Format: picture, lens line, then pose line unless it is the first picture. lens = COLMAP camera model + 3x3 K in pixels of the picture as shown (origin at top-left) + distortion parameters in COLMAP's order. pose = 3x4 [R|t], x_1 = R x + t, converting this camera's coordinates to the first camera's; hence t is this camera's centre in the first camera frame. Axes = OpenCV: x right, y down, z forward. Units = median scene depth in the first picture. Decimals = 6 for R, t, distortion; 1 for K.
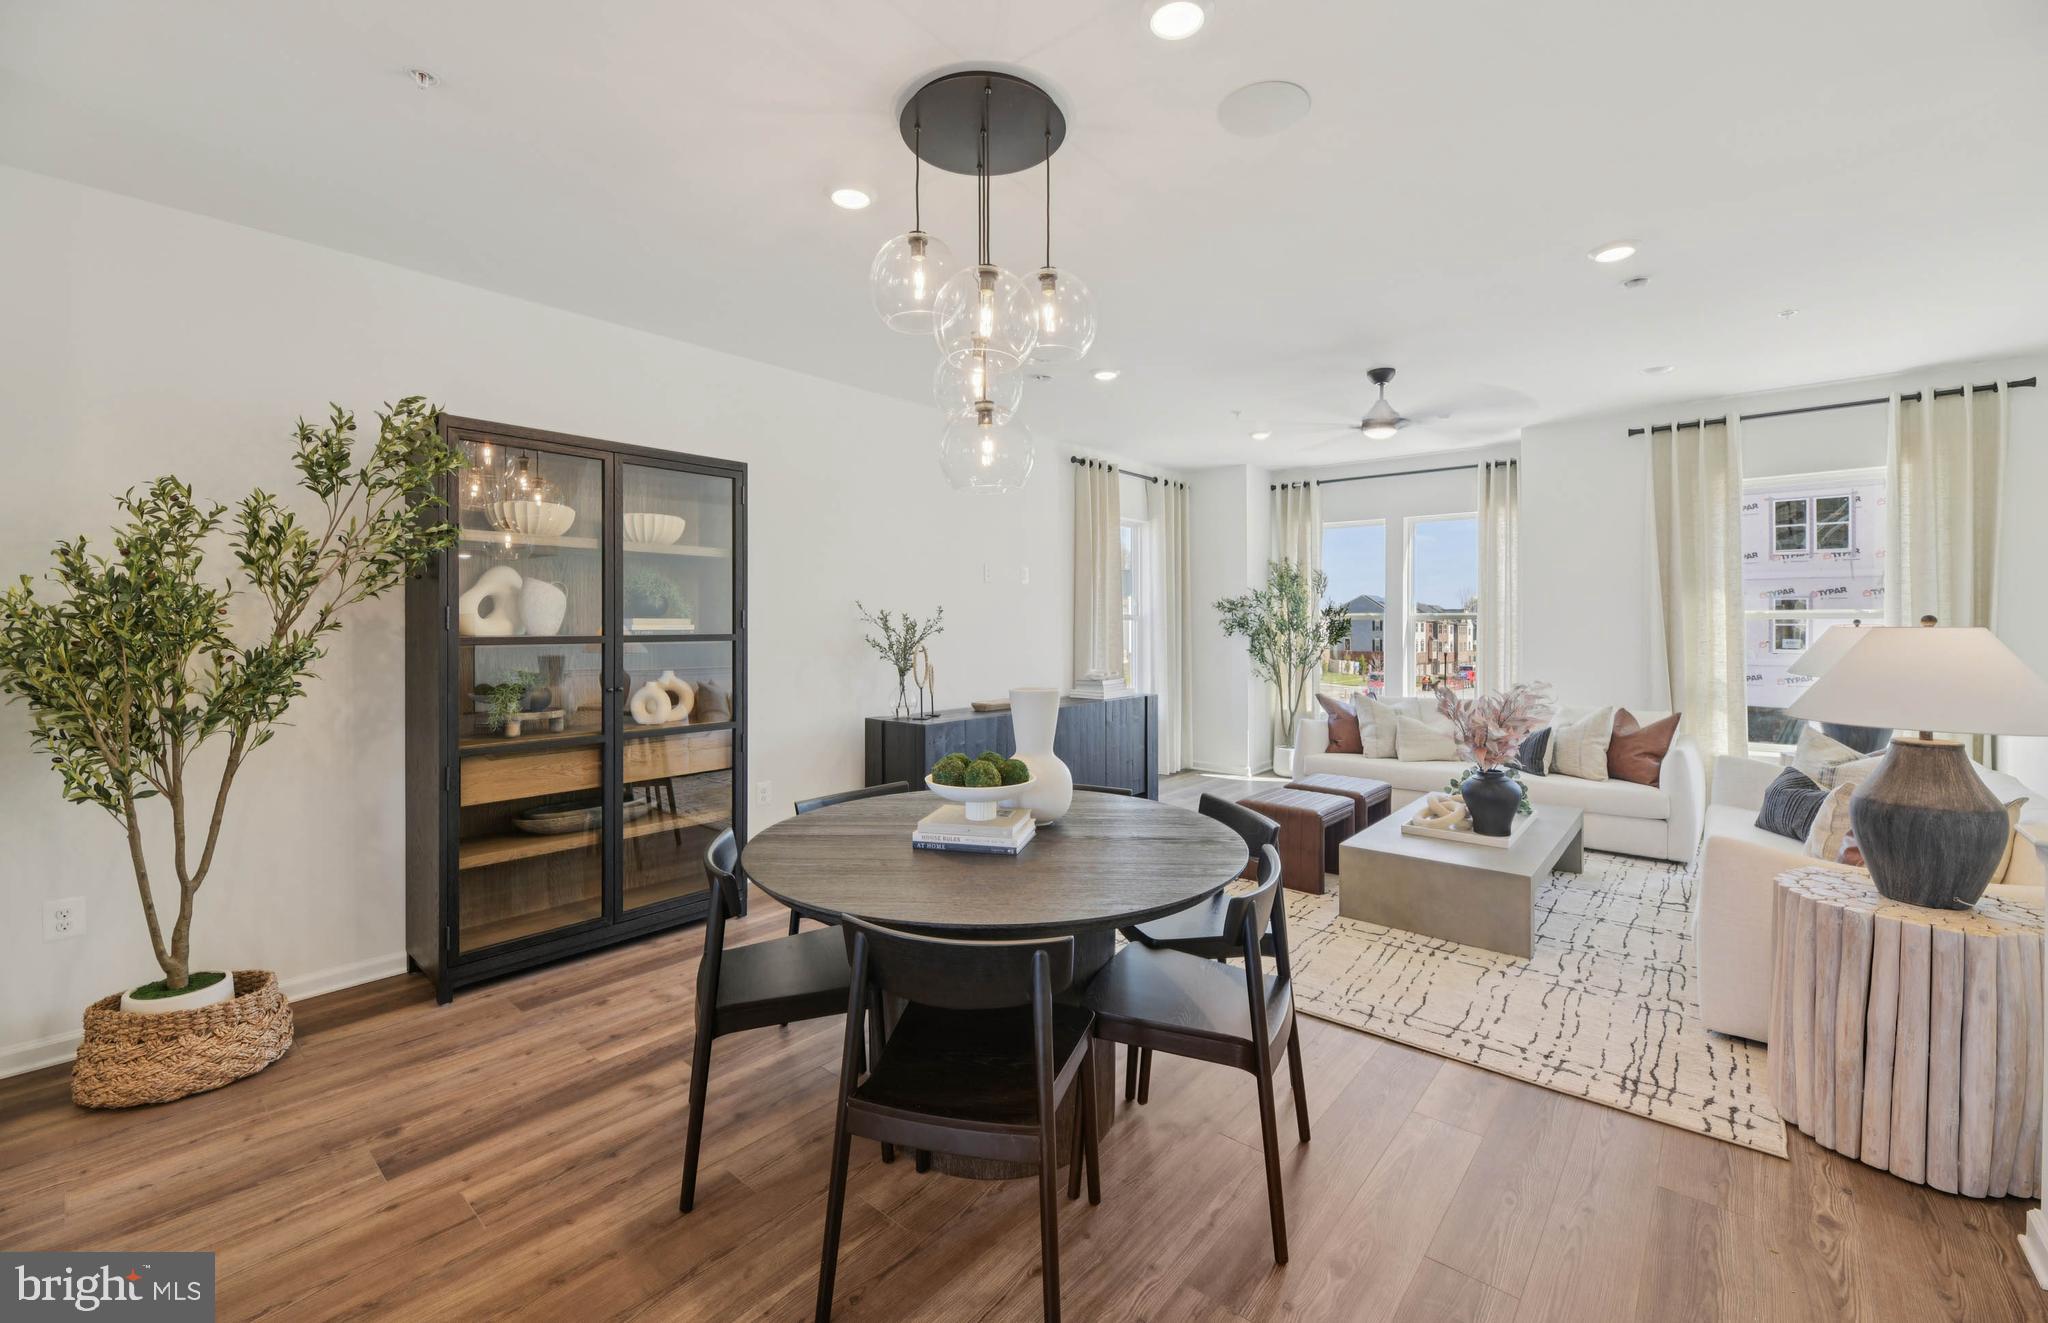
lens RADIAL K [[824.9, 0, 1032.5], [0, 824.9, 627.6], [0, 0, 1]] dist [-0.001167, -0.003070]
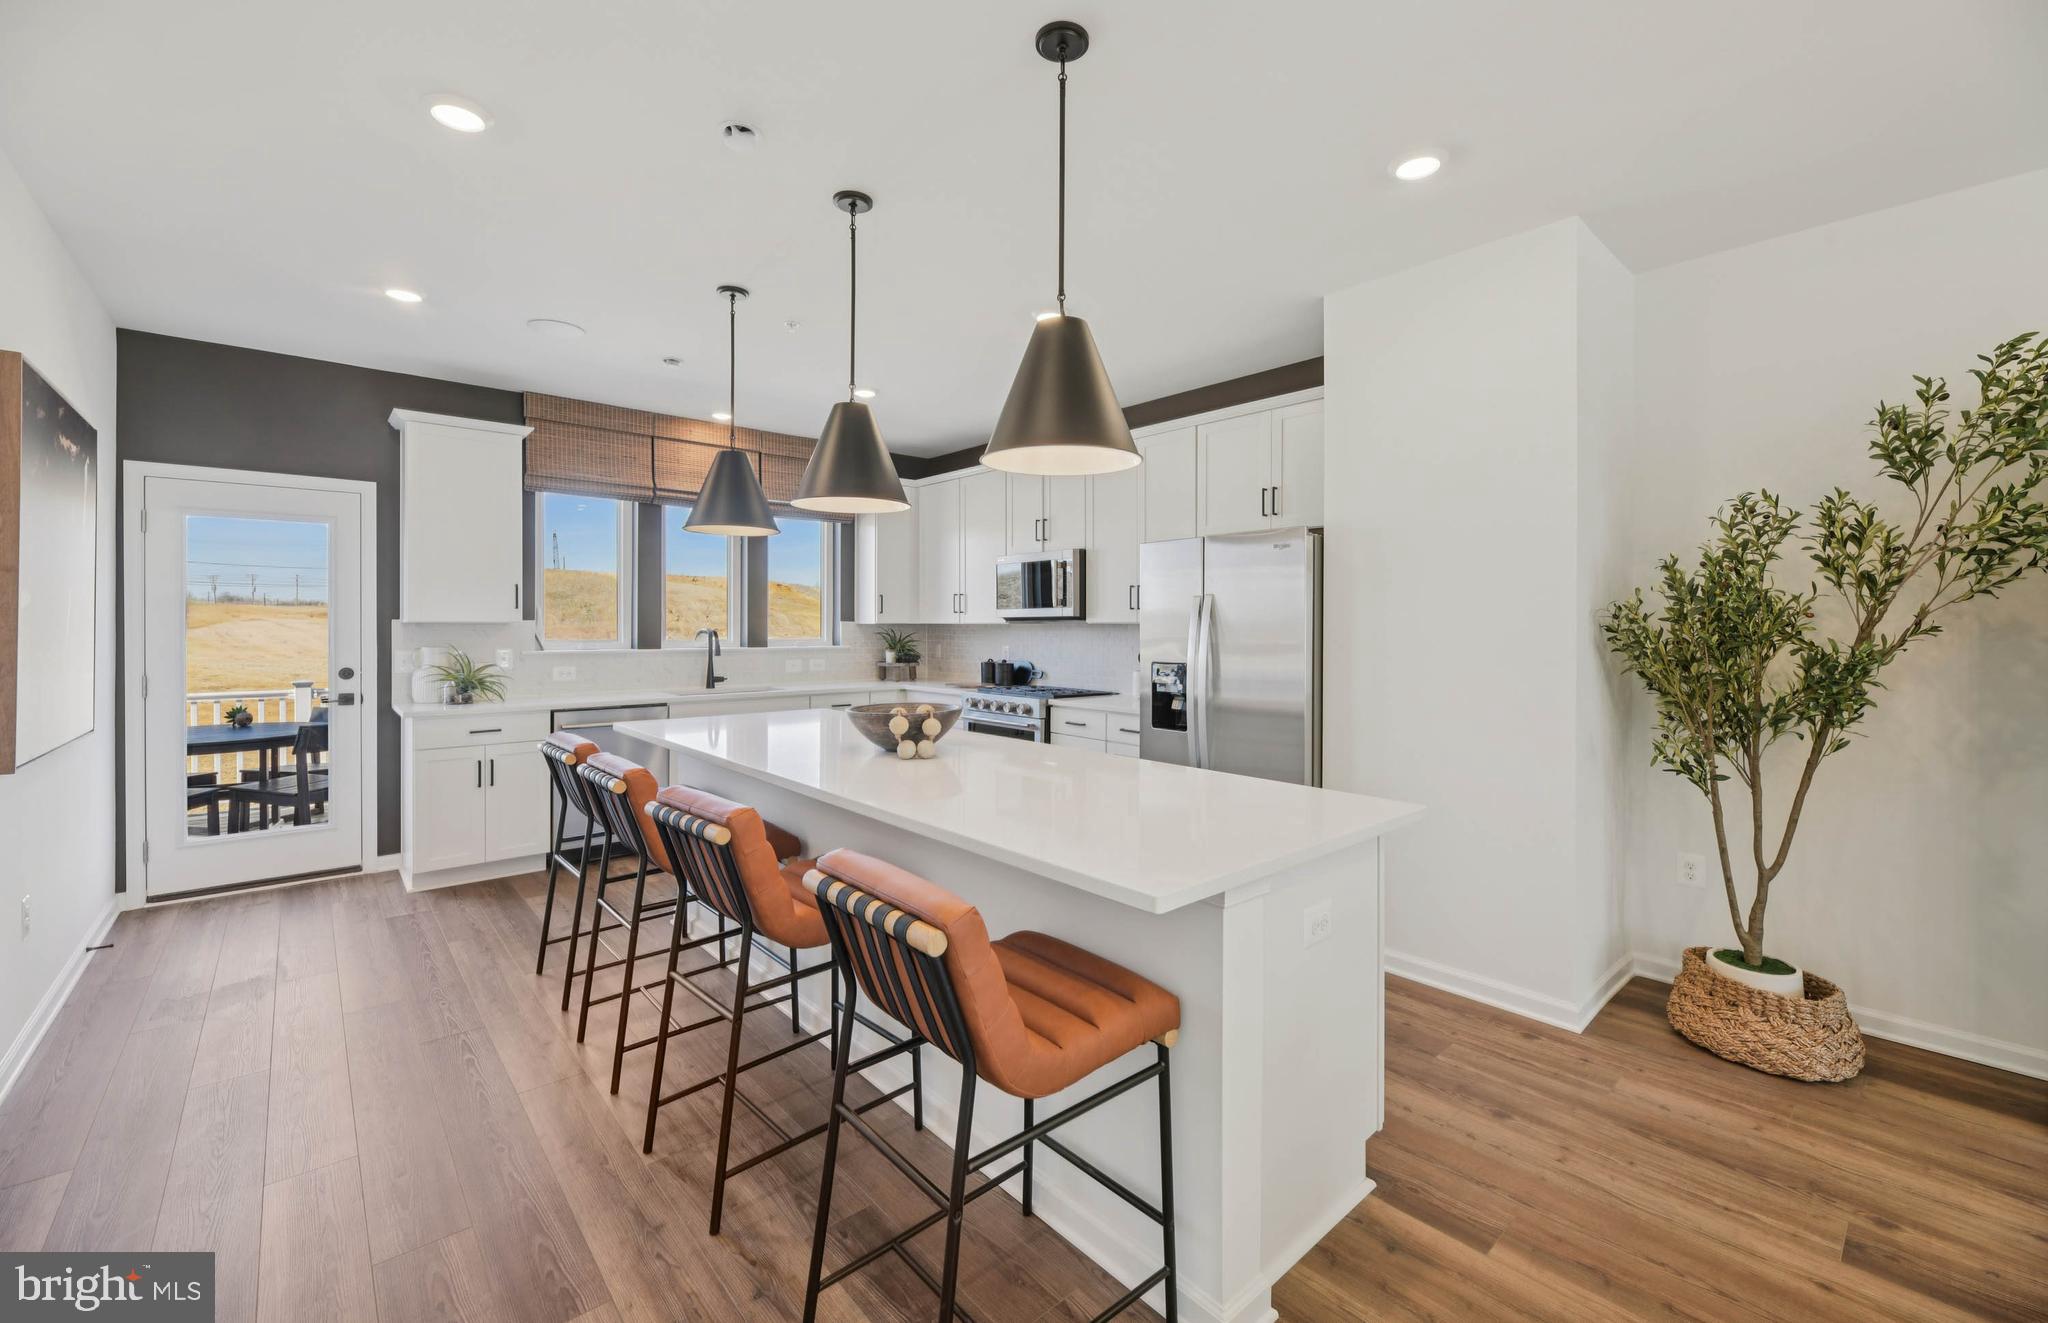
lens RADIAL K [[824.9, 0, 1032.5], [0, 824.9, 627.6], [0, 0, 1]] dist [-0.001167, -0.003070]
pose [[-0.132403, 0.007073, -0.991171, 0.081626], [-0.008813, 0.999927, 0.008313, -0.002118], [0.991157, 0.009836, -0.132331, 0.106053]]
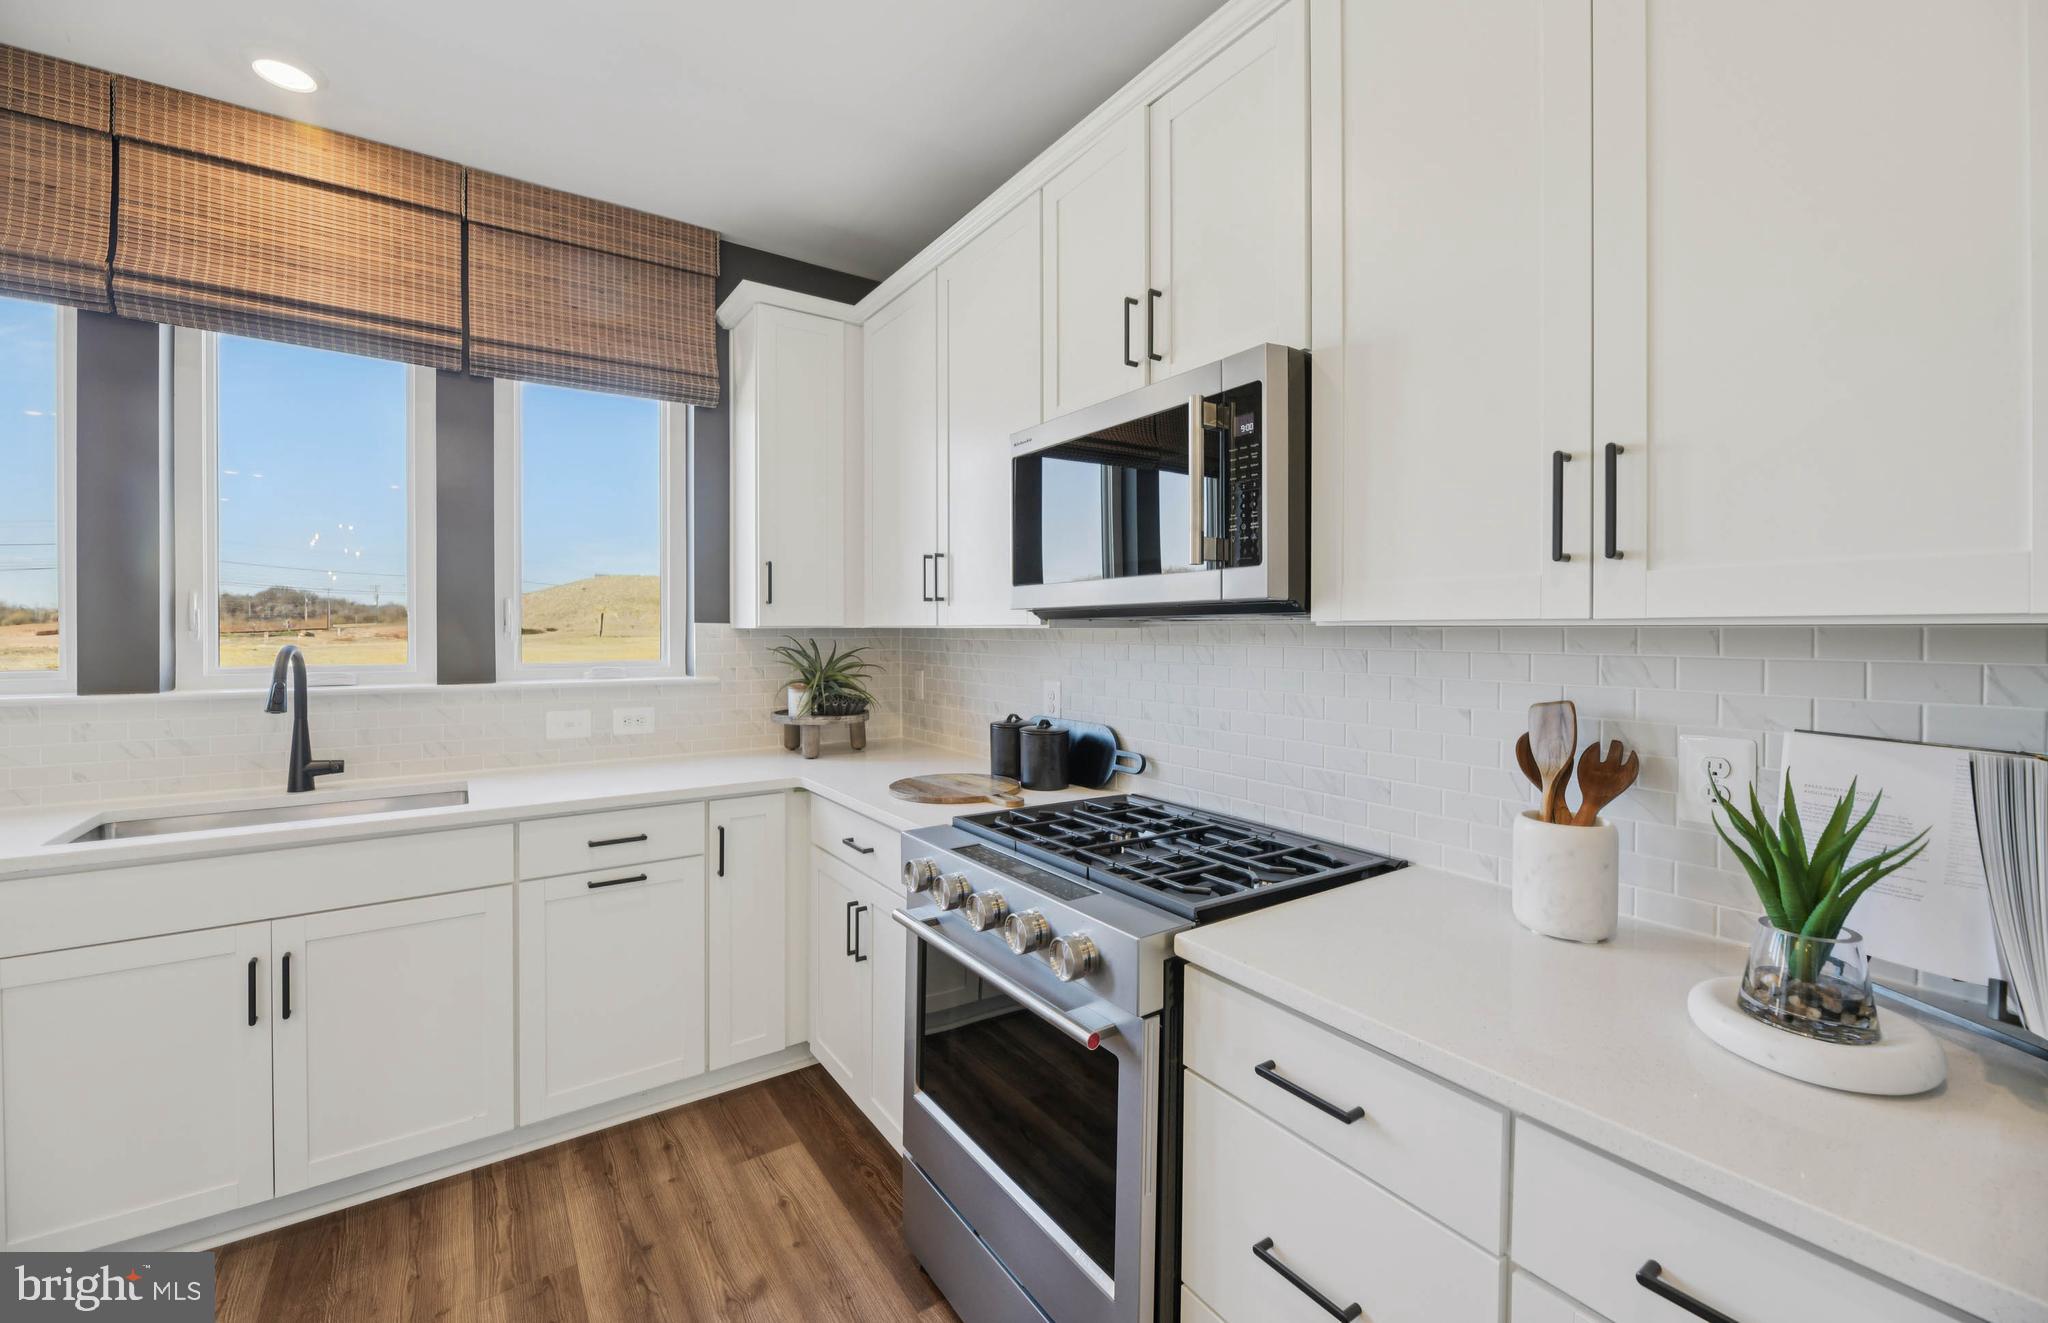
lens RADIAL K [[828.6, 0, 1024.6], [0, 828.6, 636.5], [0, 0, 1]] dist [0.000649, -0.000458]
pose [[-0.251422, 0.010437, -0.967821, -0.700973], [-0.007122, 0.999895, 0.012633, 0.001839], [0.967851, 0.010069, -0.251321, 0.006437]]
